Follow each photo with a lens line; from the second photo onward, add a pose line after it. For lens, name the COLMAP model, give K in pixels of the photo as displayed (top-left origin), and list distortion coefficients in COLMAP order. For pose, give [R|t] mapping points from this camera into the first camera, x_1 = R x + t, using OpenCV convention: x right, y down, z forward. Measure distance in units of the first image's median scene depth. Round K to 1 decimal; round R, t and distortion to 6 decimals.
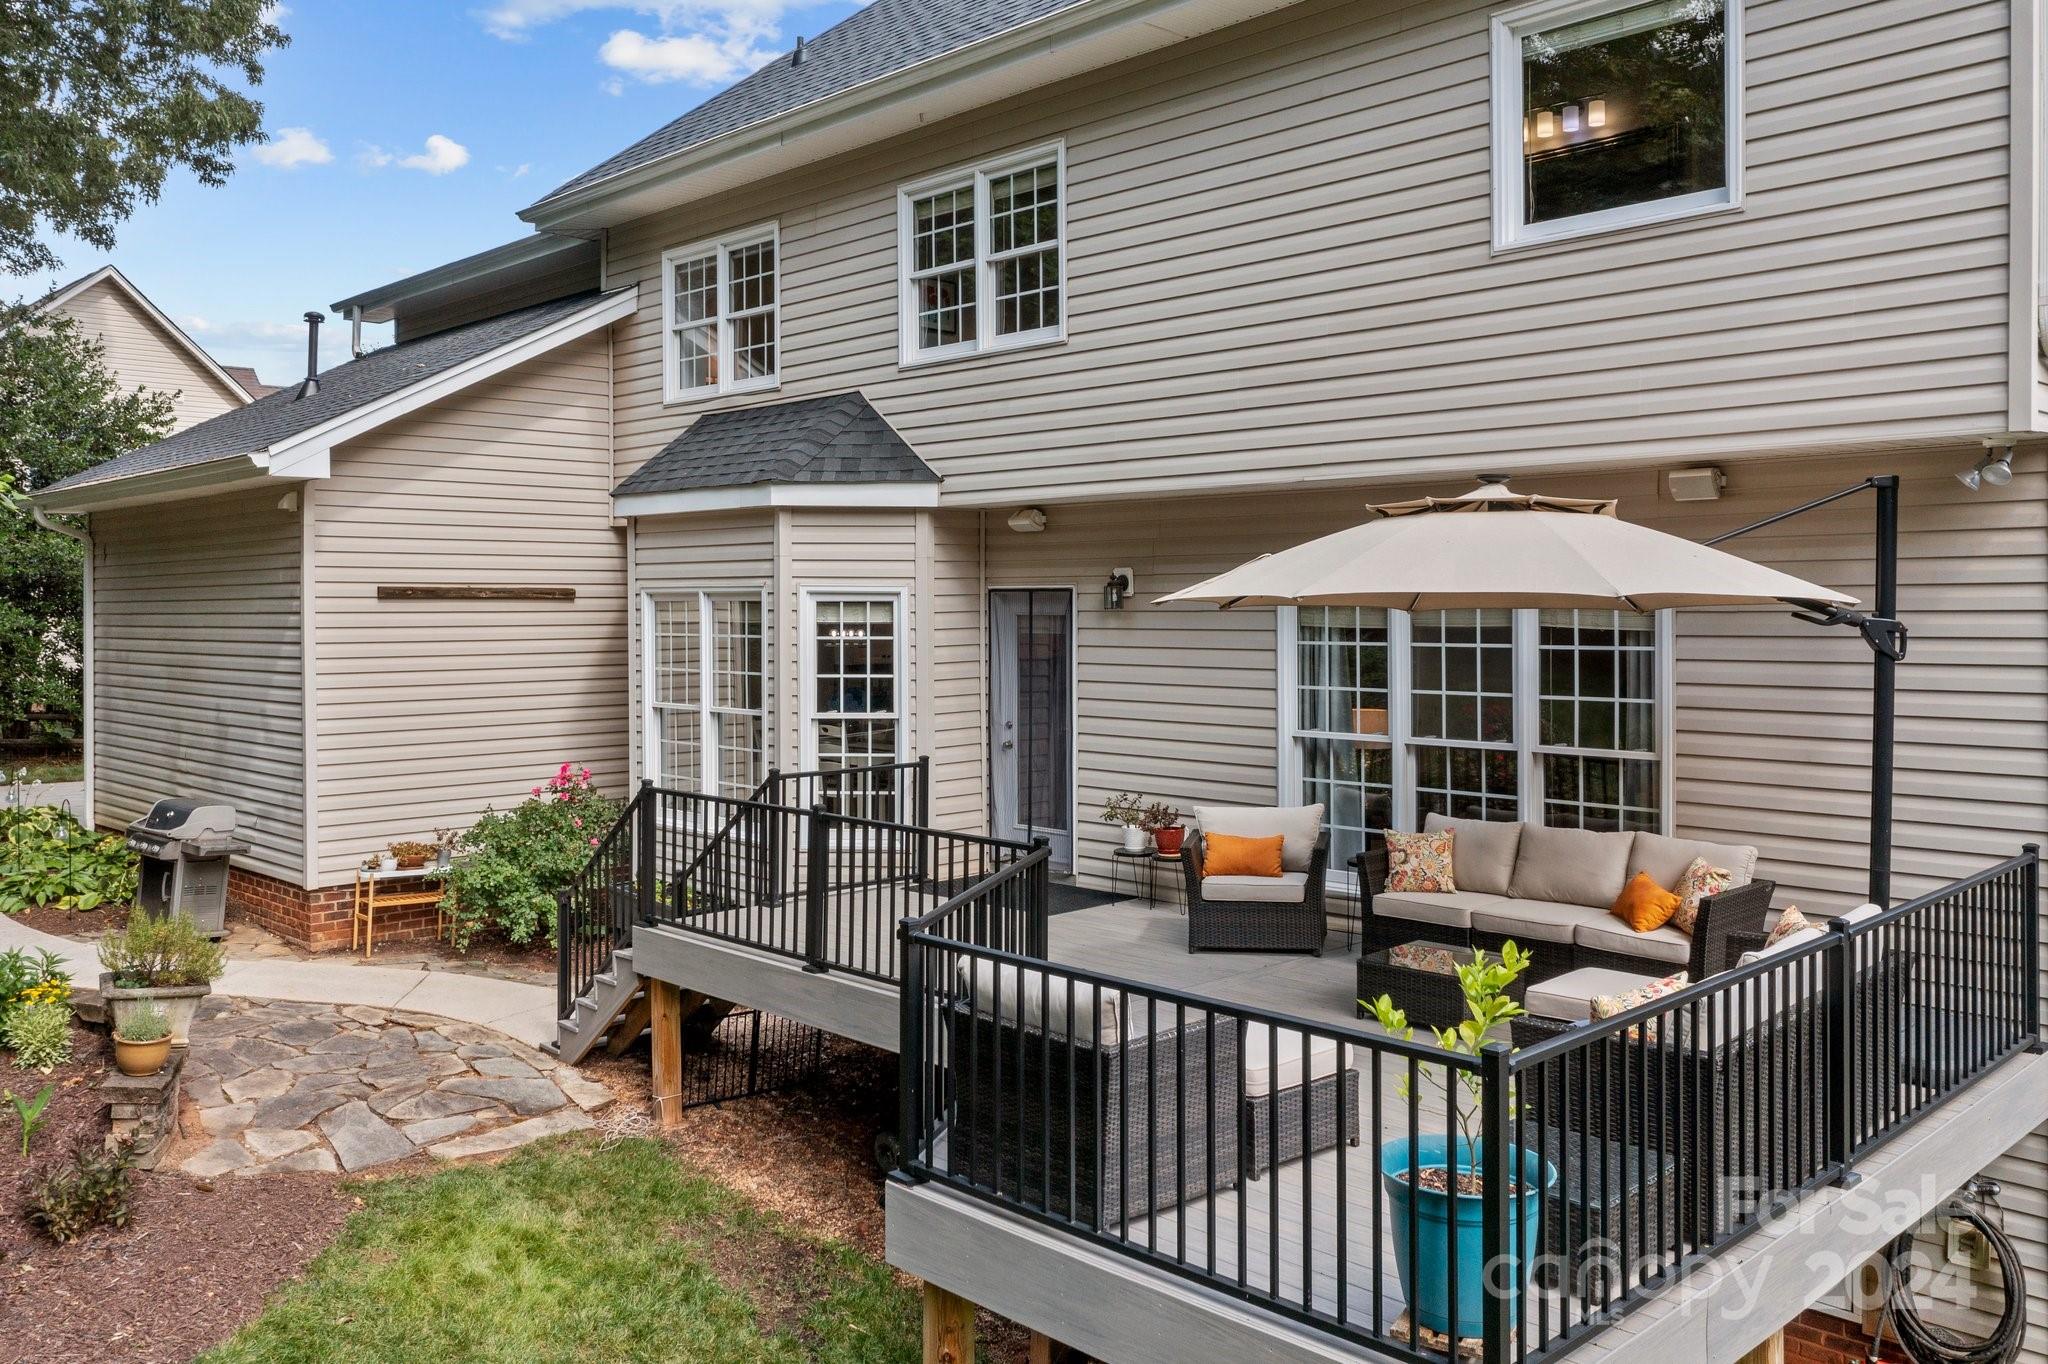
lens RADIAL K [[1679.1, 0, 1037.5], [0, 1679.1, 597.7], [0, 0, 1]] dist [-0.003972, 0.010860]
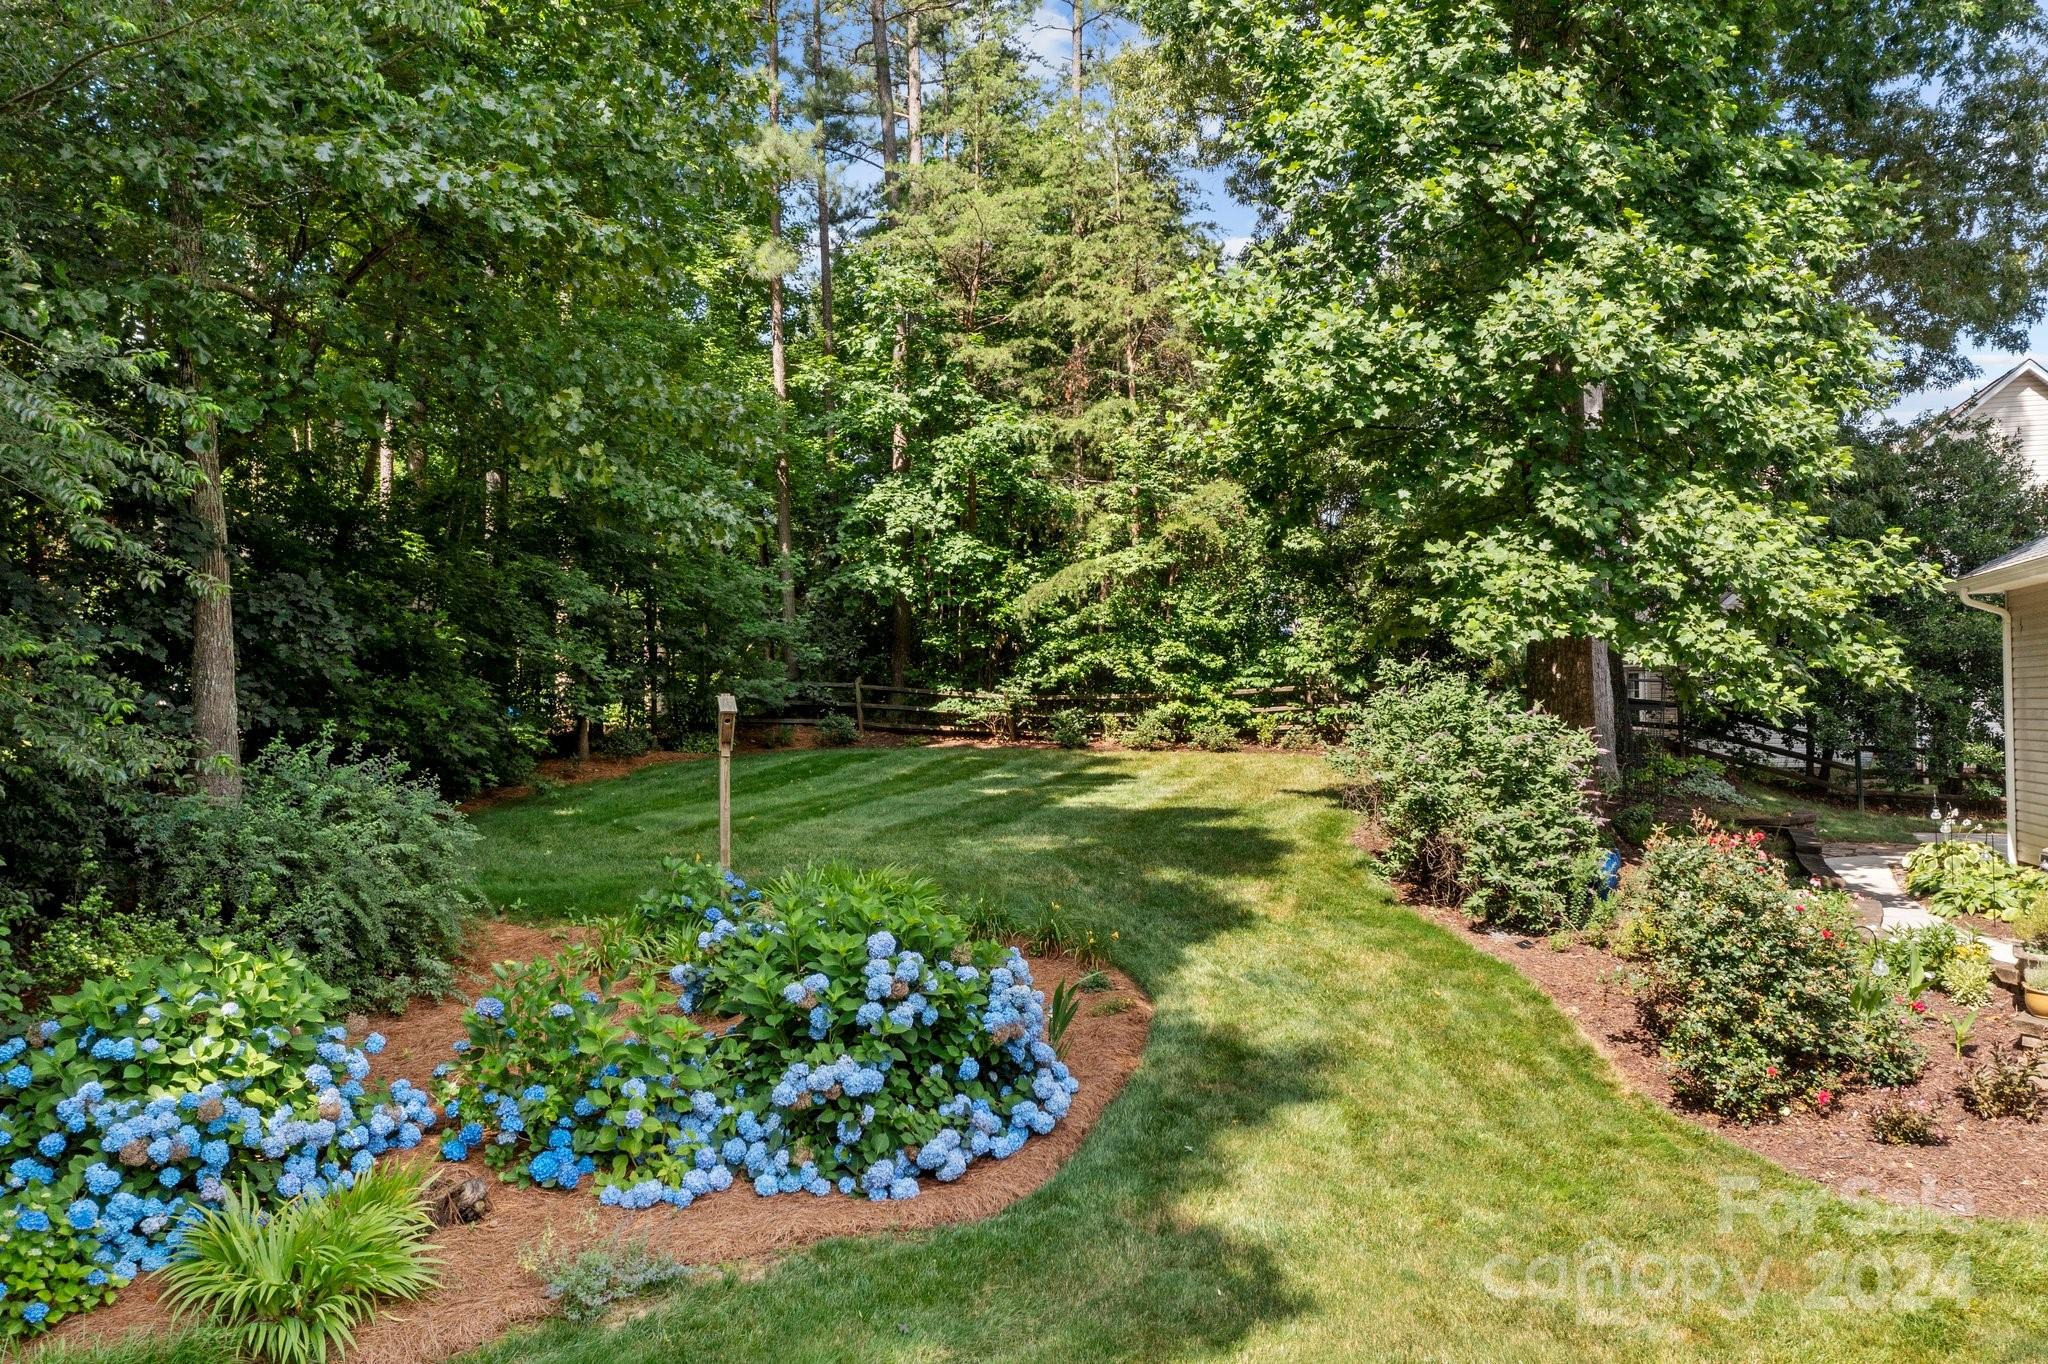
lens RADIAL K [[1679.1, 0, 1022.2], [0, 1679.1, 681.2], [0, 0, 1]] dist [-0.003972, 0.010860]
pose [[0.495962, -0.016062, -0.868196, 0.137997], [0.015112, 0.999837, -0.009865, 0.017135], [0.868213, -0.008227, 0.496124, -0.220656]]
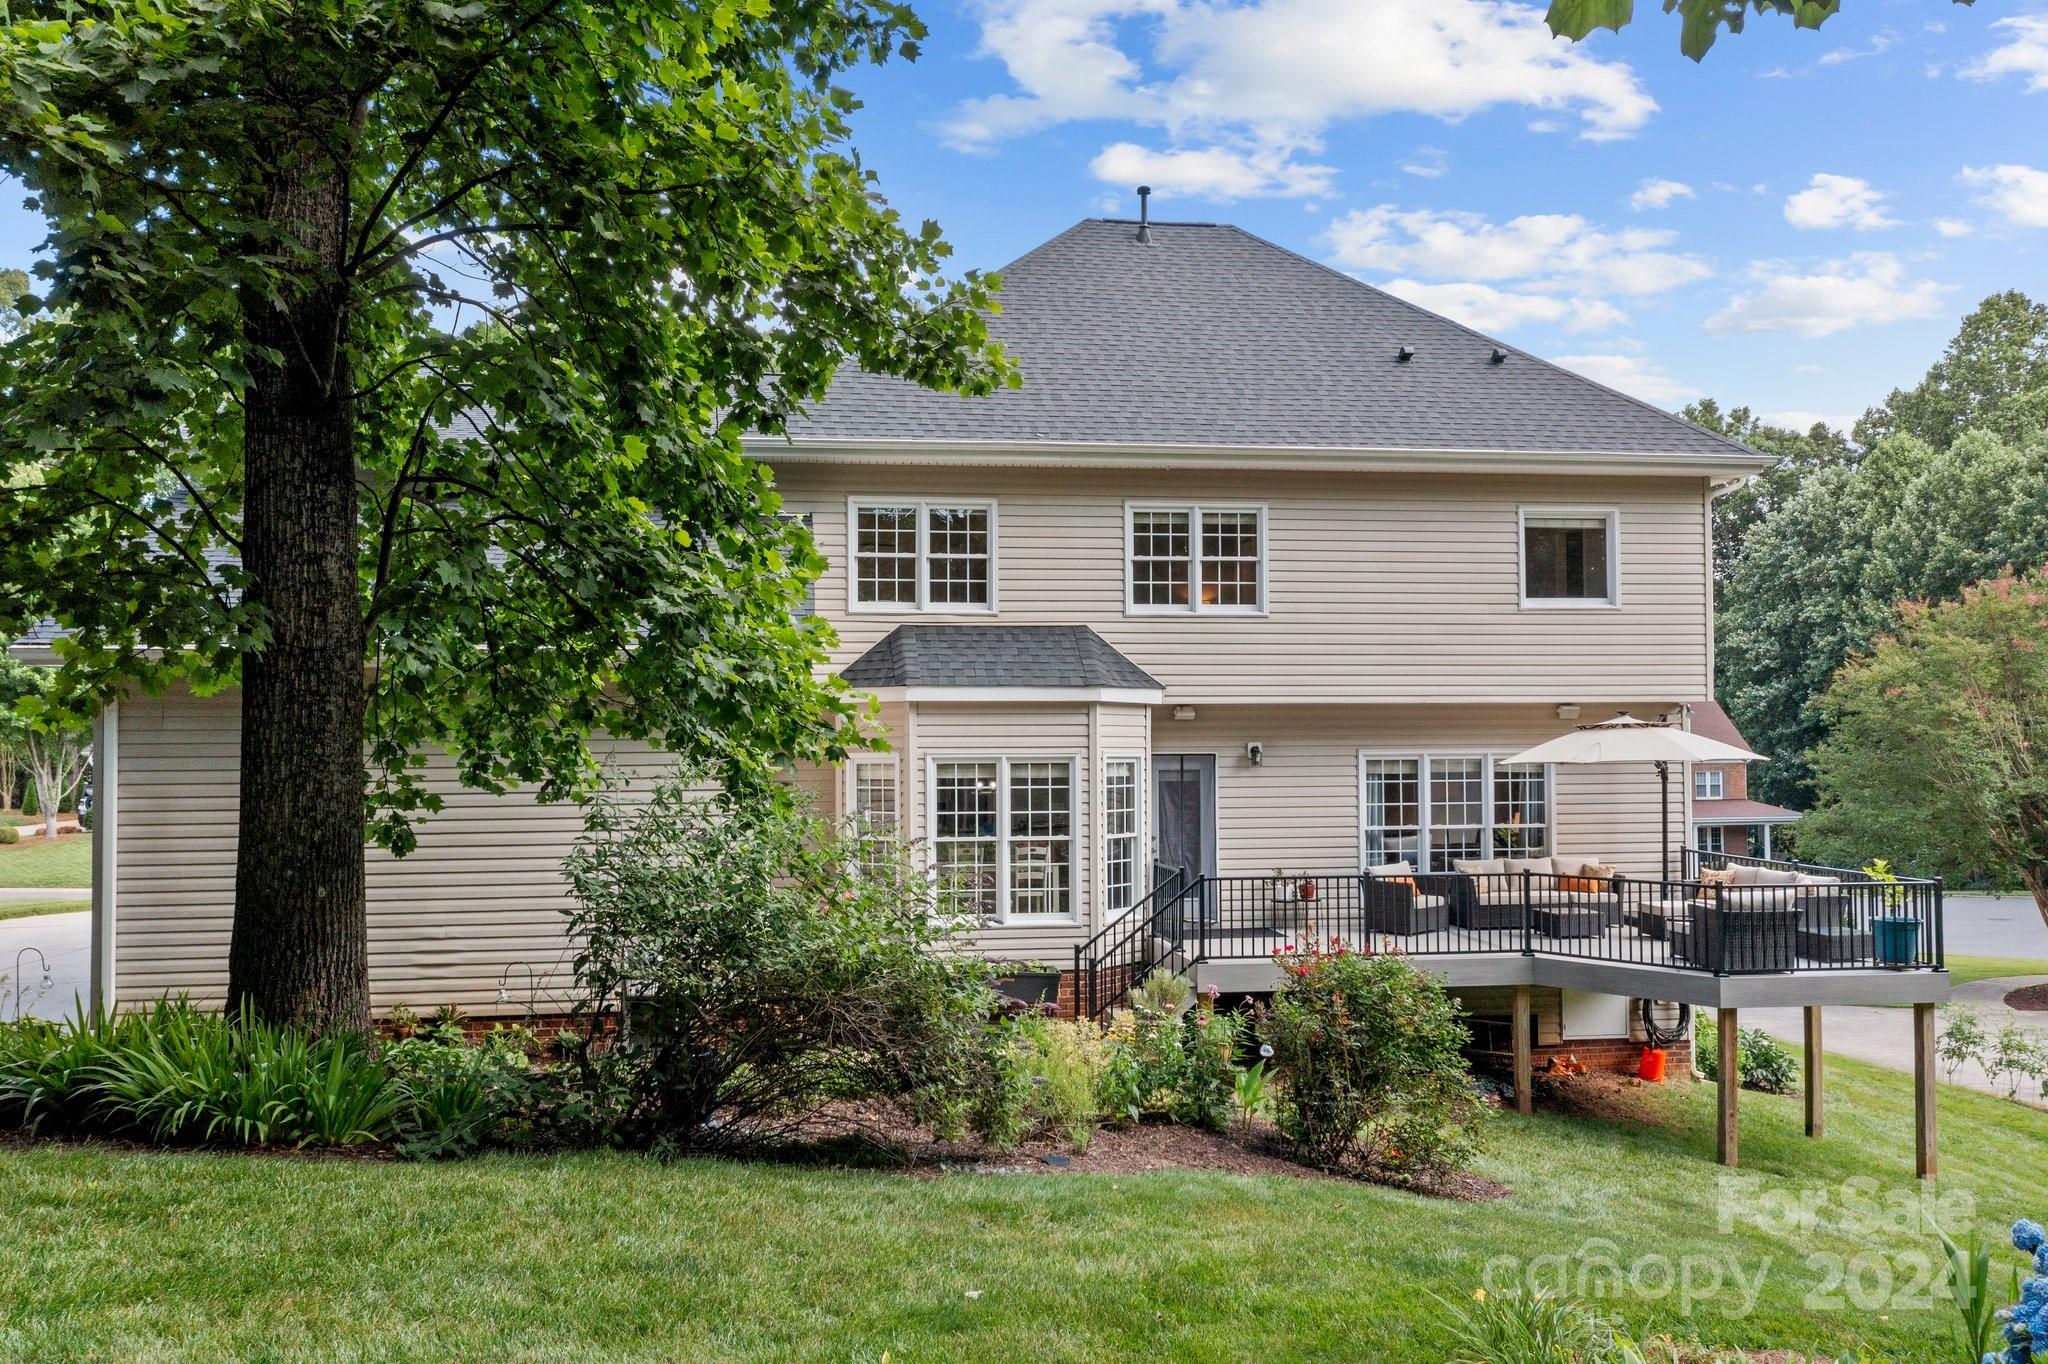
lens RADIAL K [[1679.1, 0, 1025.0], [0, 1679.1, 697.5], [0, 0, 1]] dist [-0.003972, 0.010860]
pose [[0.581829, 0.021982, 0.813014, -1.151049], [0.001326, 0.999608, -0.027976, -0.011896], [-0.813310, 0.017355, 0.581572, 0.126686]]
